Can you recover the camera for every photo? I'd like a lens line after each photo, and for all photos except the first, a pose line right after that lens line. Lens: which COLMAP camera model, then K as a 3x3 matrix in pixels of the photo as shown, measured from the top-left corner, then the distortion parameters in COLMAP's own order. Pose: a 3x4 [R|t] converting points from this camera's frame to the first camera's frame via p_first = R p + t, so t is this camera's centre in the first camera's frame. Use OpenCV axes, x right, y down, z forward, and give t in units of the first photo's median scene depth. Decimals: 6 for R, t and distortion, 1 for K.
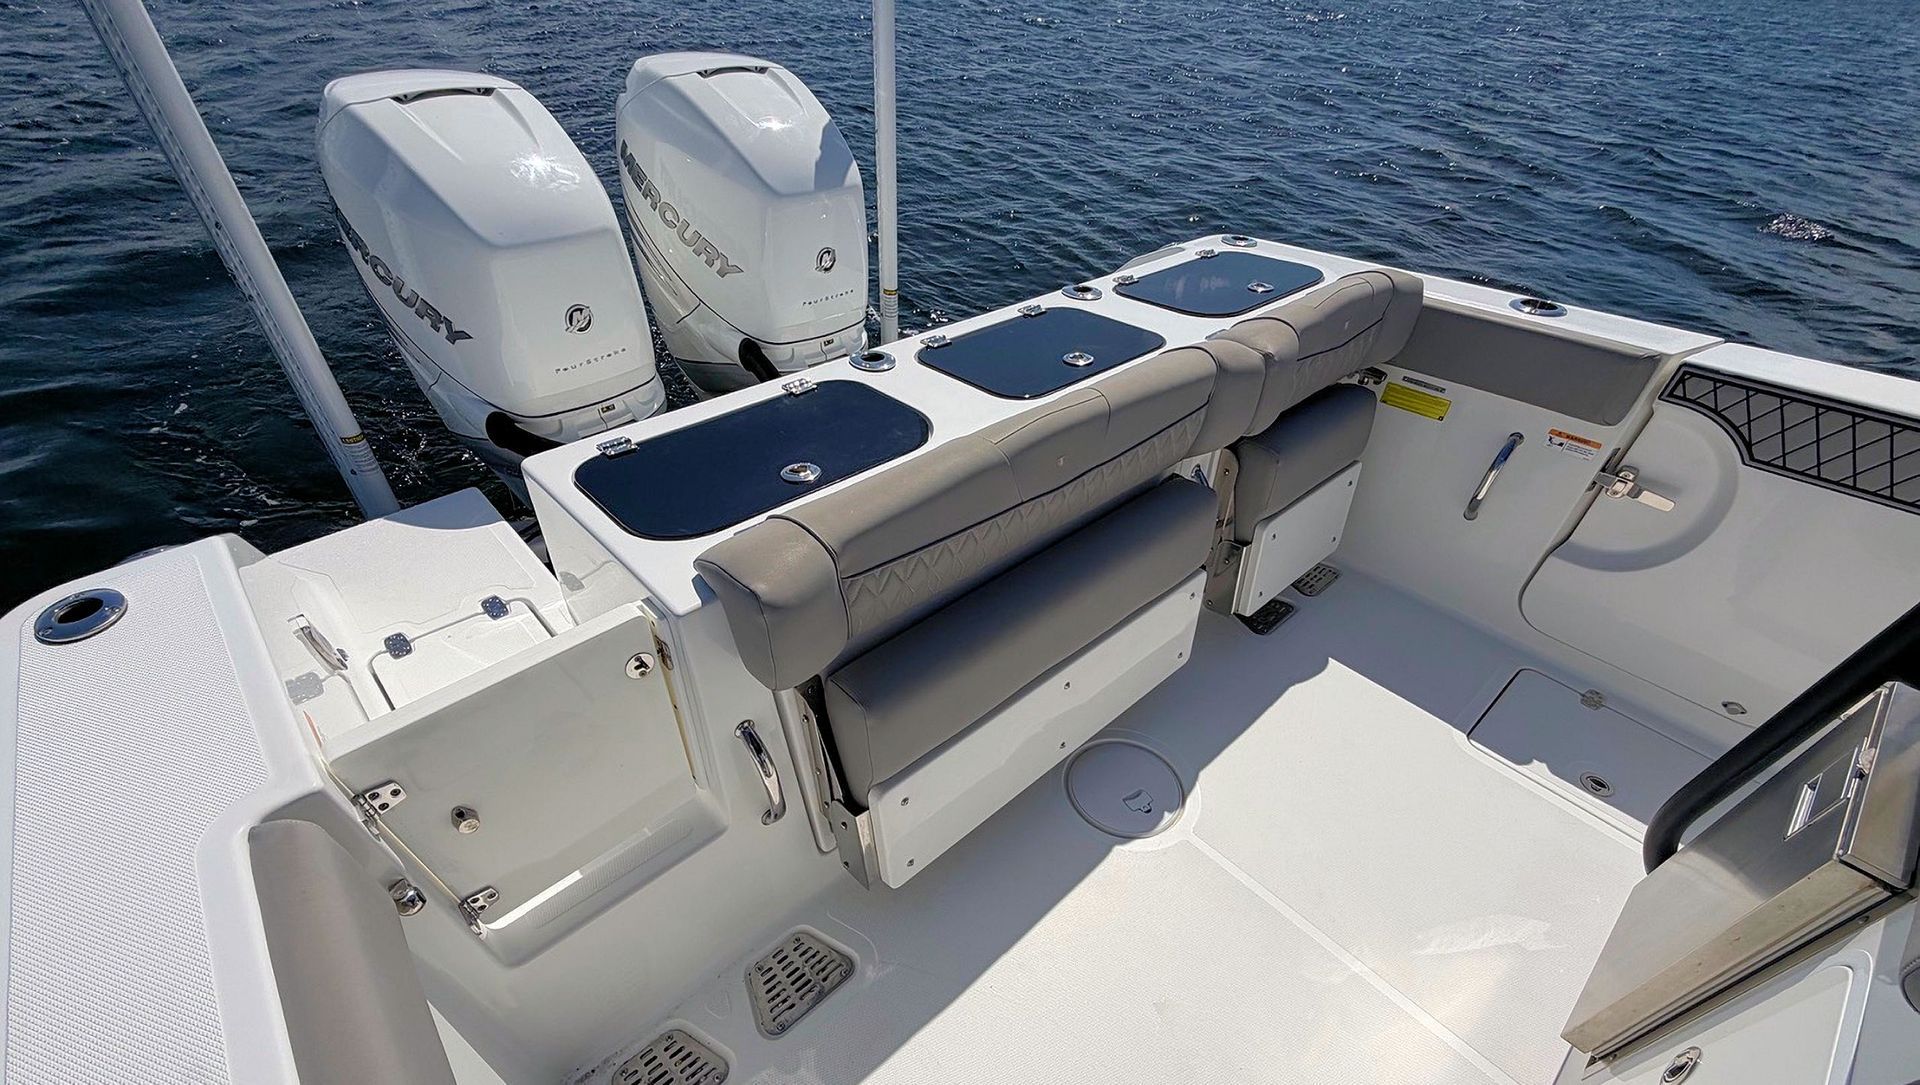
lens RADIAL K [[785.9, 0, 961.3], [0, 785.9, 682.8], [0, 0, 1]] dist [0.002864, 0.000629]
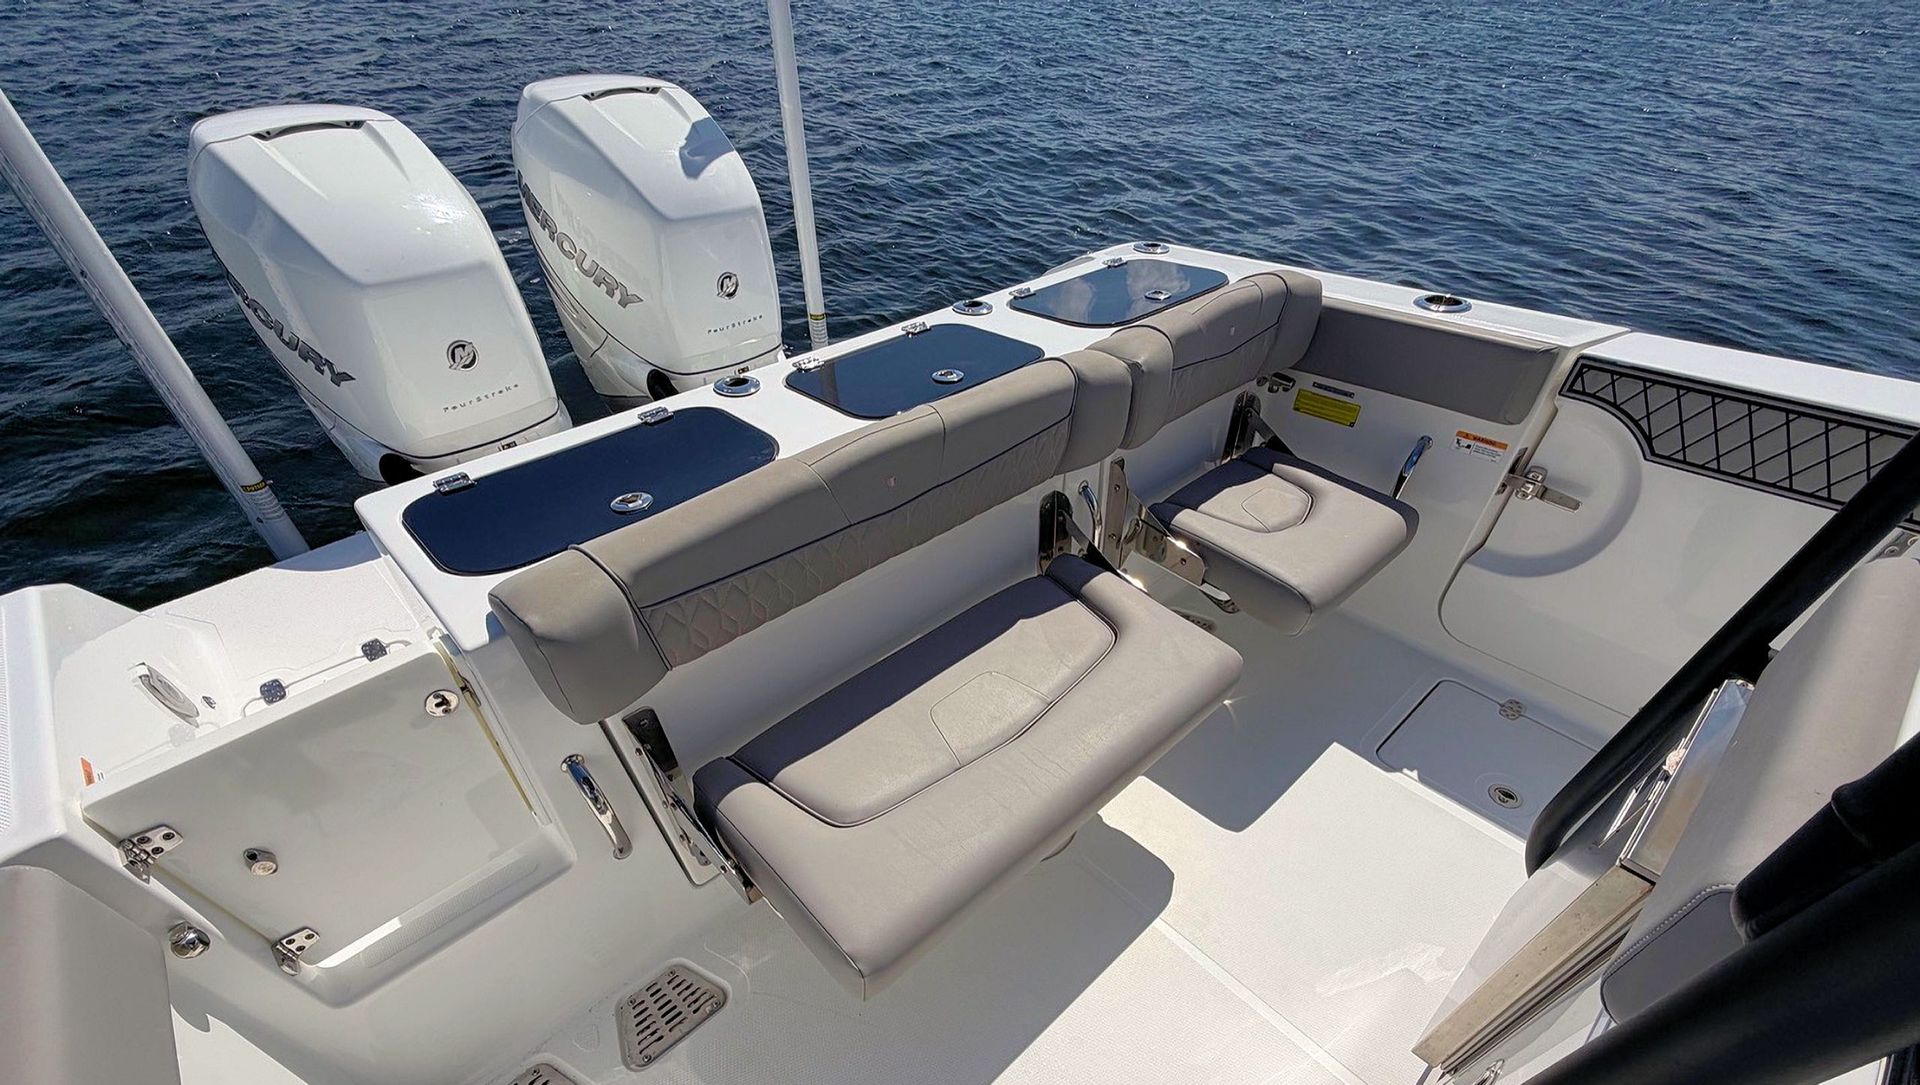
lens RADIAL K [[786.0, 0, 964.1], [0, 786.0, 736.8], [0, 0, 1]] dist [0.003674, 0.000124]
pose [[0.999326, -0.029741, -0.021536, 0.155555], [0.030348, 0.999136, 0.028402, 0.007191], [0.020673, -0.029036, 0.999365, 0.010601]]
